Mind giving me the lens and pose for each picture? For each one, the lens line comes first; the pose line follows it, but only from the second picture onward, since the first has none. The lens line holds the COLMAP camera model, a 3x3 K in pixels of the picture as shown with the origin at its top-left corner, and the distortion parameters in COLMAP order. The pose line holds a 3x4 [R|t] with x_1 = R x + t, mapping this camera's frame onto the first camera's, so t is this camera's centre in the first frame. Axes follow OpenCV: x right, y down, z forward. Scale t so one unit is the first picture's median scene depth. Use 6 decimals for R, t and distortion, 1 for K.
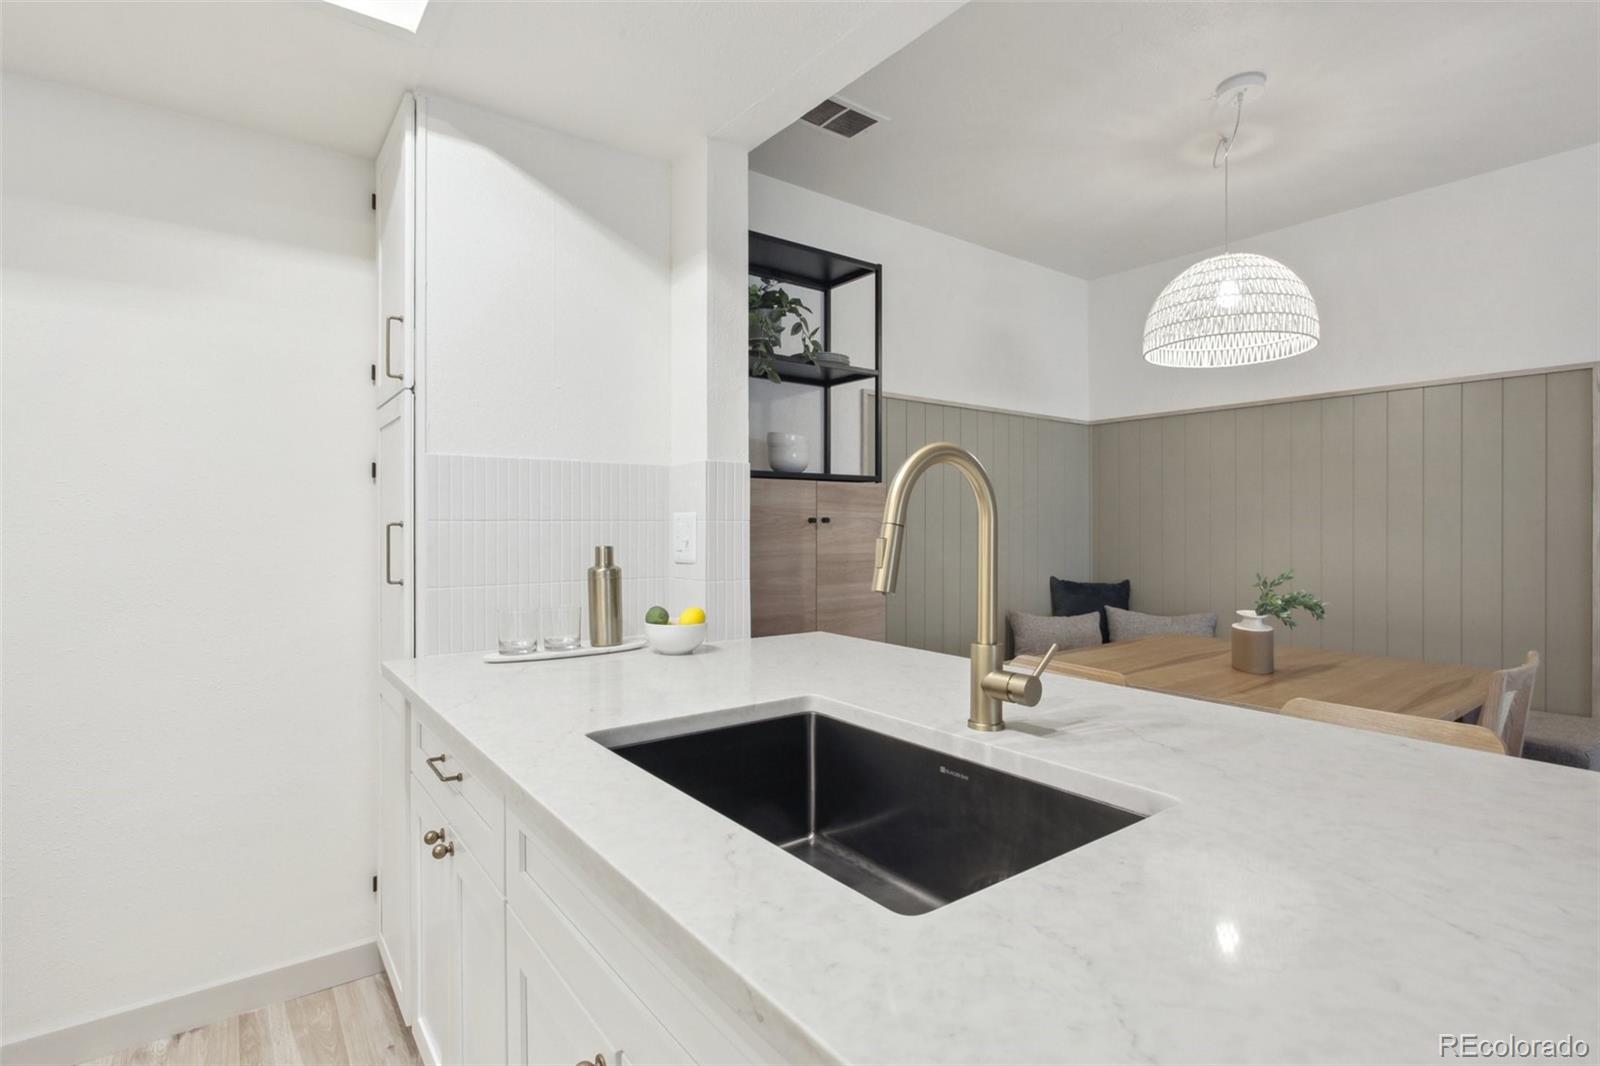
lens RADIAL K [[769.0, 0, 790.0], [0, 769.0, 526.5], [0, 0, 1]] dist [-0.013341, 0.004826]
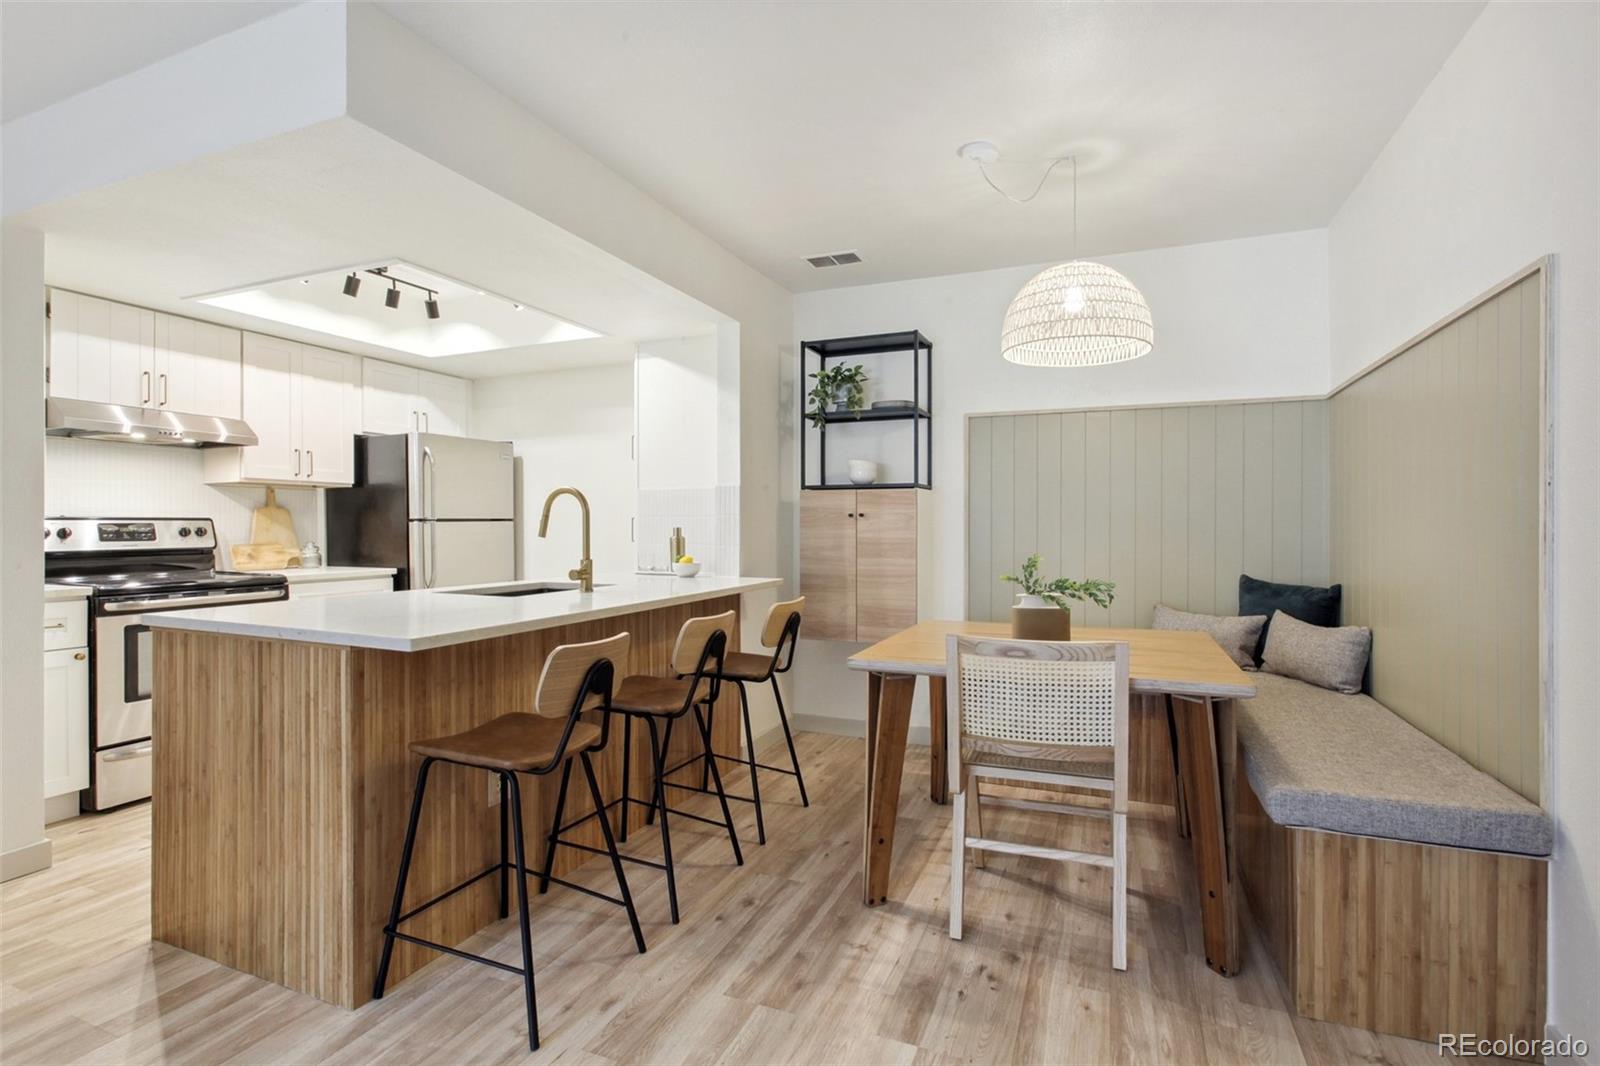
lens RADIAL K [[769.0, 0, 804.1], [0, 769.0, 524.8], [0, 0, 1]] dist [-0.013341, 0.004826]
pose [[0.511859, 0.000576, -0.859069, 1.329156], [-0.004916, 0.999985, -0.002258, 0.015190], [0.859055, 0.005379, 0.511855, 0.127510]]
